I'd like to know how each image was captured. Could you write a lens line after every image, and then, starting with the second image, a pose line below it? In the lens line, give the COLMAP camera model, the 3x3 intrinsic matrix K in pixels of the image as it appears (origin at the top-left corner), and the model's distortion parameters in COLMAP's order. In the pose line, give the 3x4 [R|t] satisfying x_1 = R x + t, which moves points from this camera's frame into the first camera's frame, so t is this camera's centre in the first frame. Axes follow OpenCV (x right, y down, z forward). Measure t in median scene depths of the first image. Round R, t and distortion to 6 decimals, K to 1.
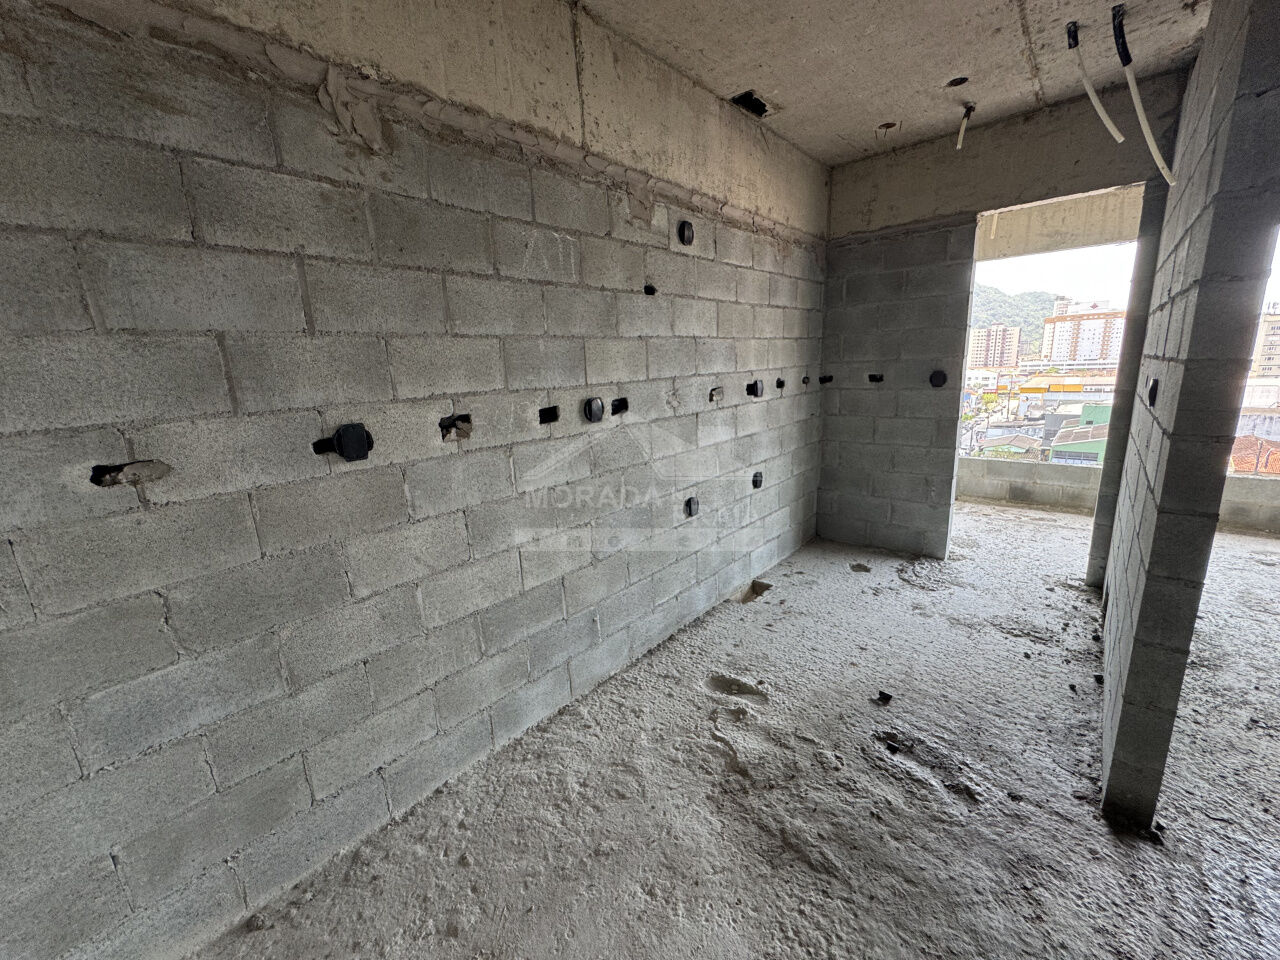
lens RADIAL K [[518.1, 0, 640.0], [0, 518.1, 480.0], [0, 0, 1]] dist [0.000139, 0.000128]
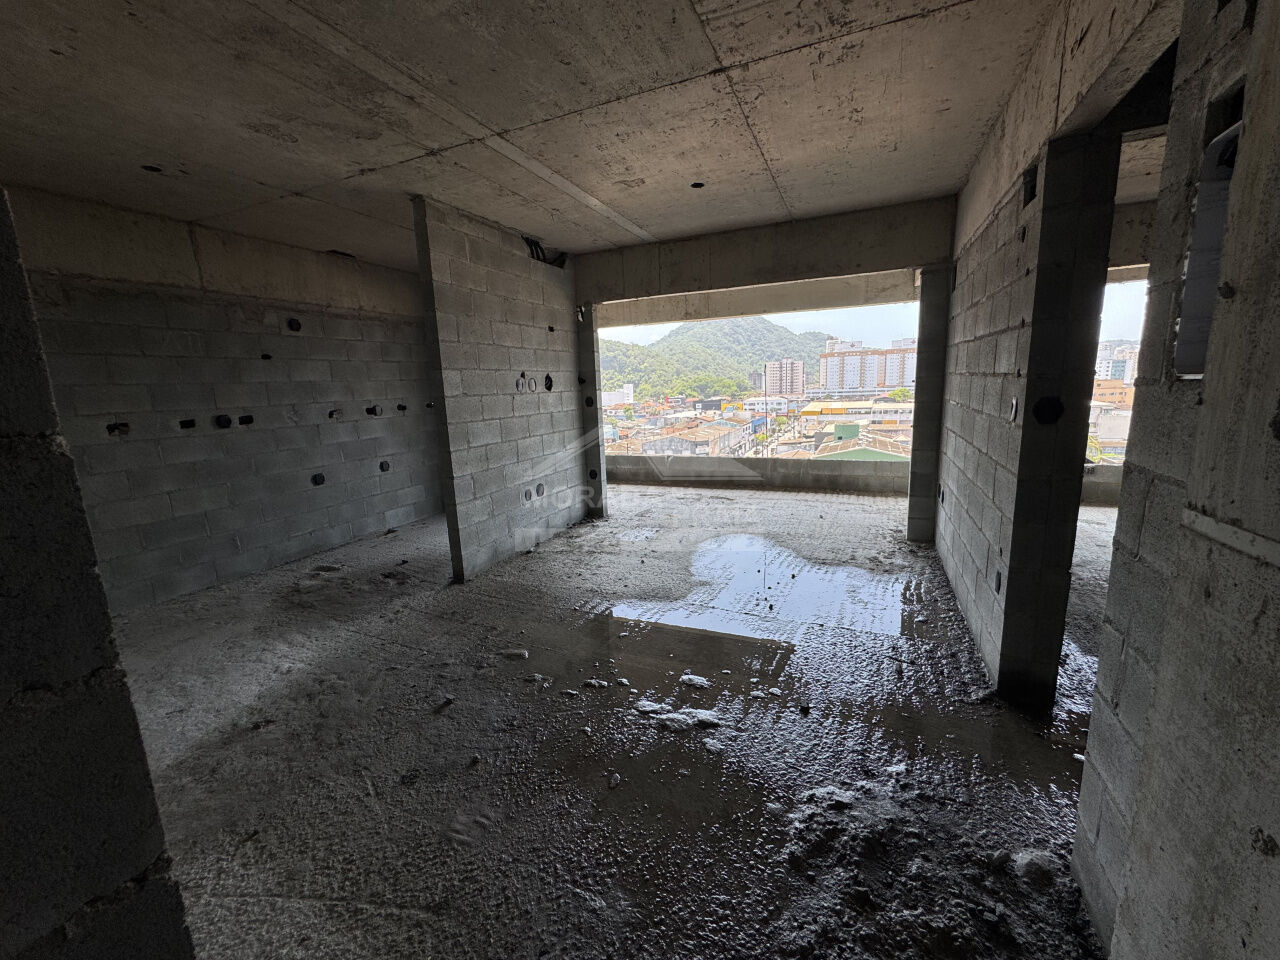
lens RADIAL K [[518.1, 0, 640.0], [0, 518.1, 480.0], [0, 0, 1]] dist [0.000139, 0.000128]
pose [[0.952543, -0.051443, 0.300026, 0.753617], [0.066692, 0.996939, -0.040804, 0.244904], [-0.297008, 0.058877, 0.953058, -1.184680]]
